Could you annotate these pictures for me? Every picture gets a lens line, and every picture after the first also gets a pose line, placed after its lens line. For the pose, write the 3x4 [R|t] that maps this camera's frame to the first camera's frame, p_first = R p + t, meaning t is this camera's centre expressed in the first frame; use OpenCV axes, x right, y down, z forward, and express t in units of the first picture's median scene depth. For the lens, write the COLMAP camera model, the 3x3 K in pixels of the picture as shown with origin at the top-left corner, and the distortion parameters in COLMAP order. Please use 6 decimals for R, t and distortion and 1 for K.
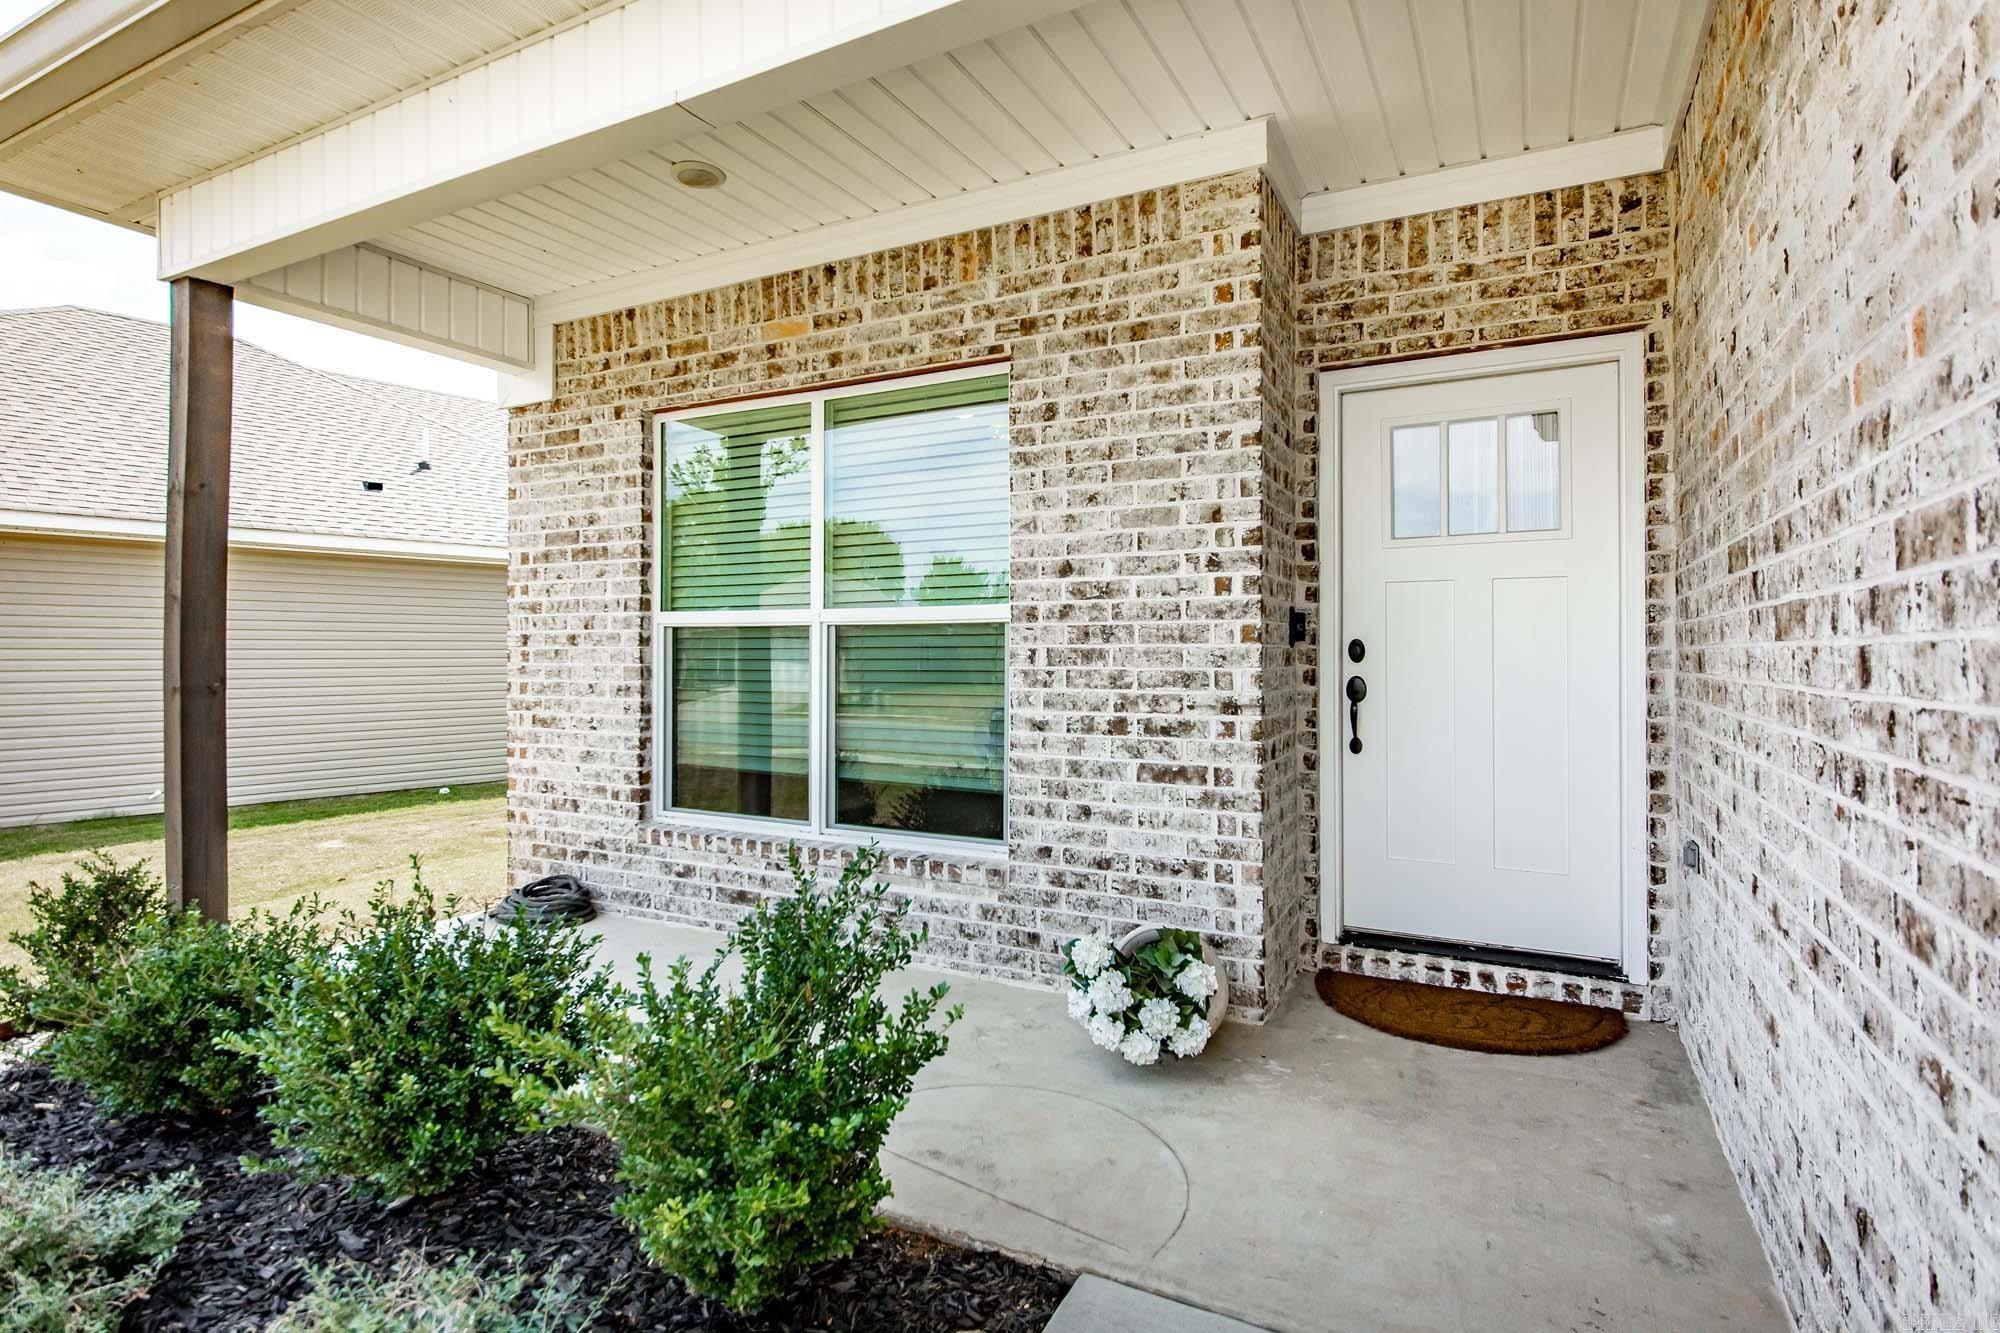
lens RADIAL K [[997.5, 0, 1000.1], [0, 997.5, 645.7], [0, 0, 1]] dist [0.009915, -0.000572]
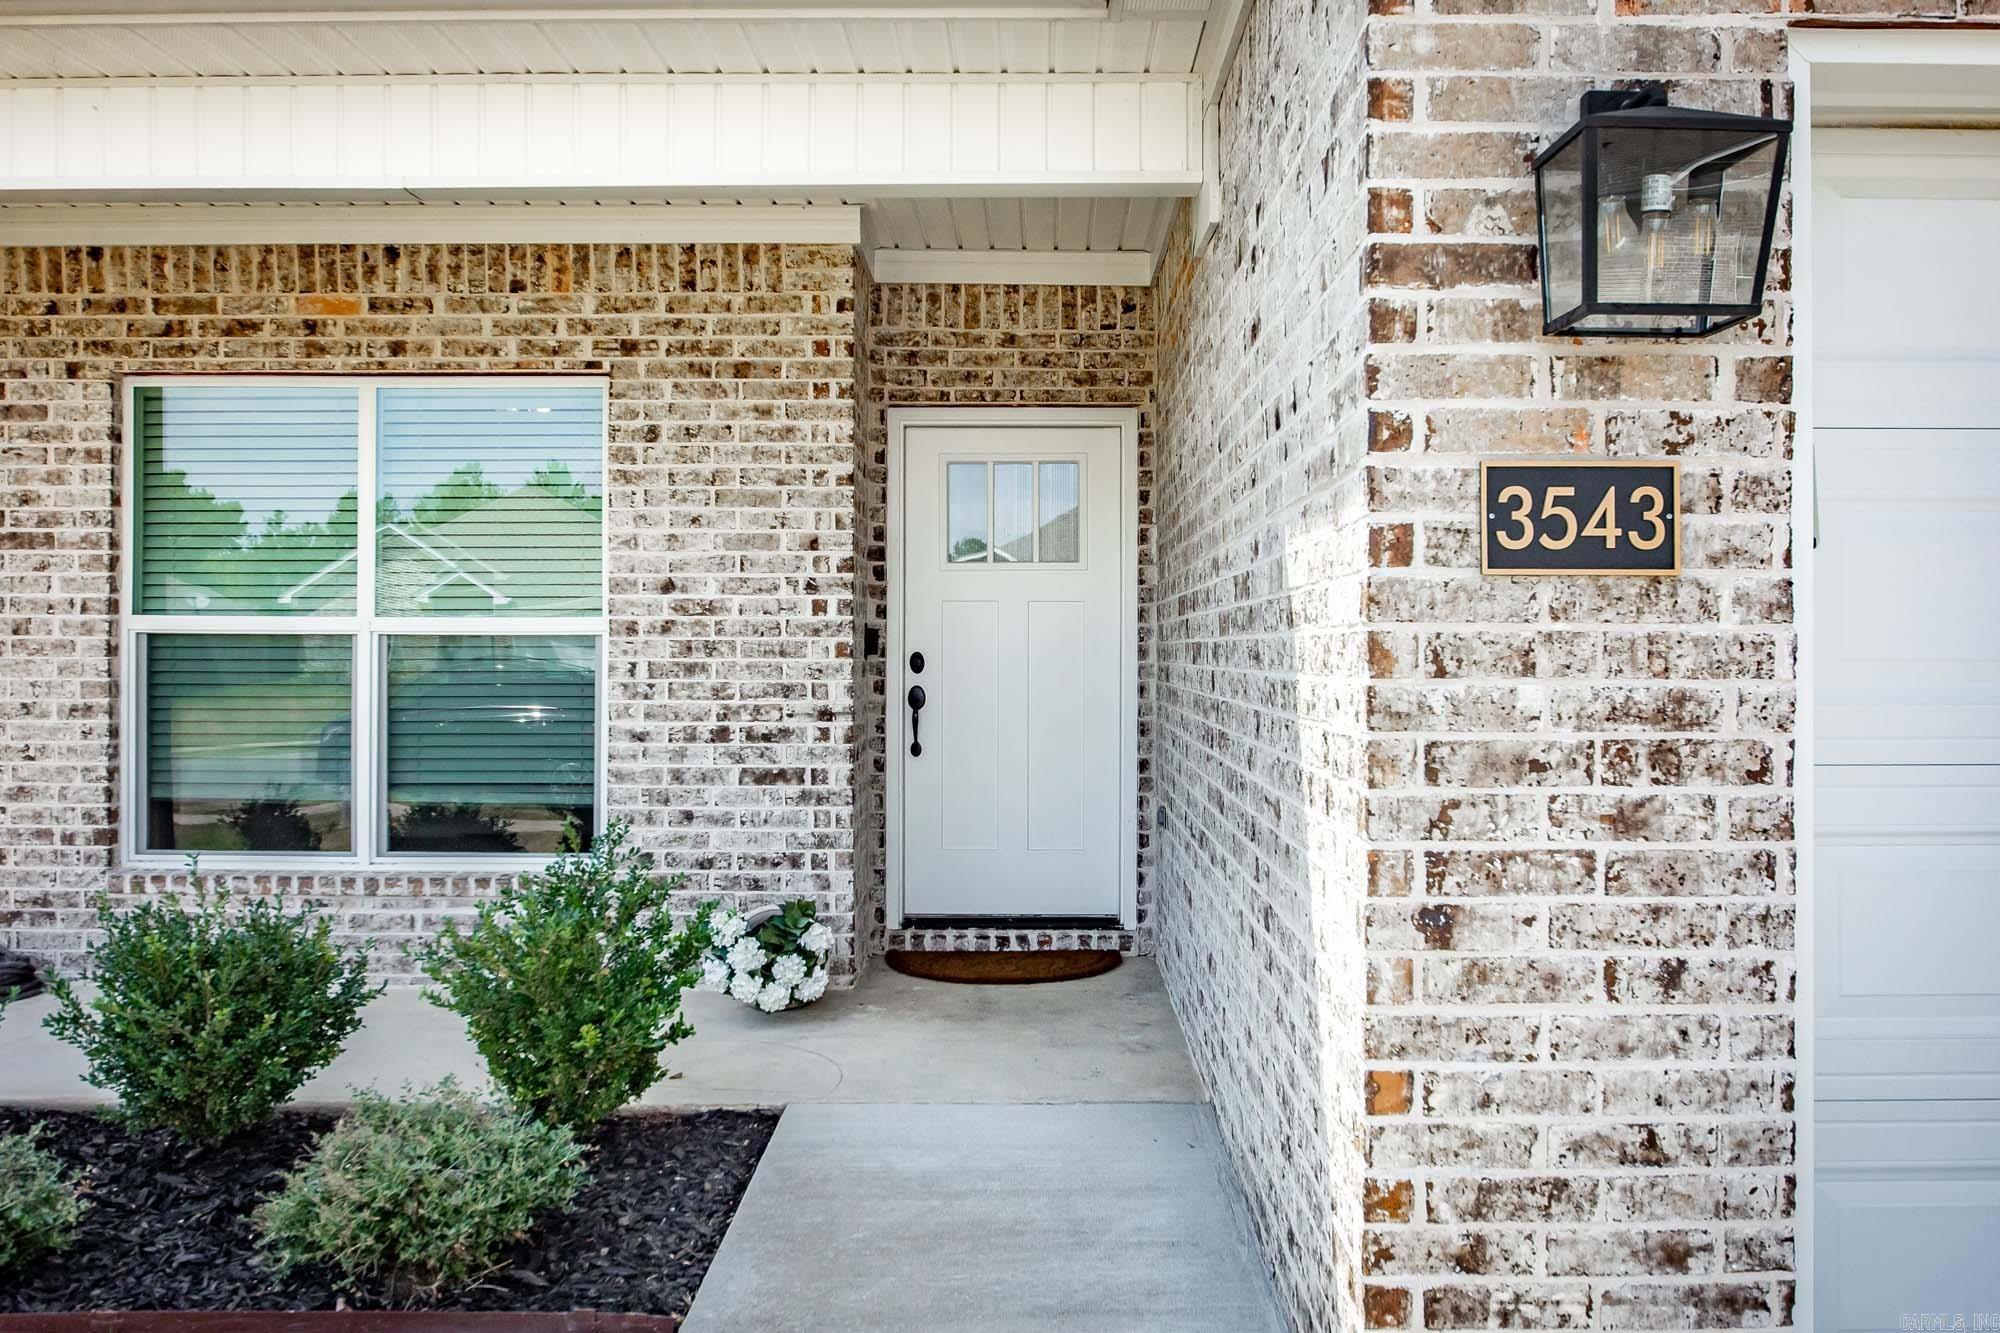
lens RADIAL K [[1550.8, 0, 1017.7], [0, 1550.8, 650.5], [0, 0, 1]] dist [-0.011754, -0.003521]
pose [[0.889379, 0.001806, 0.457168, -0.346406], [-0.005877, 0.999955, 0.007484, -0.023431], [-0.457134, -0.009343, 0.889349, -0.605330]]
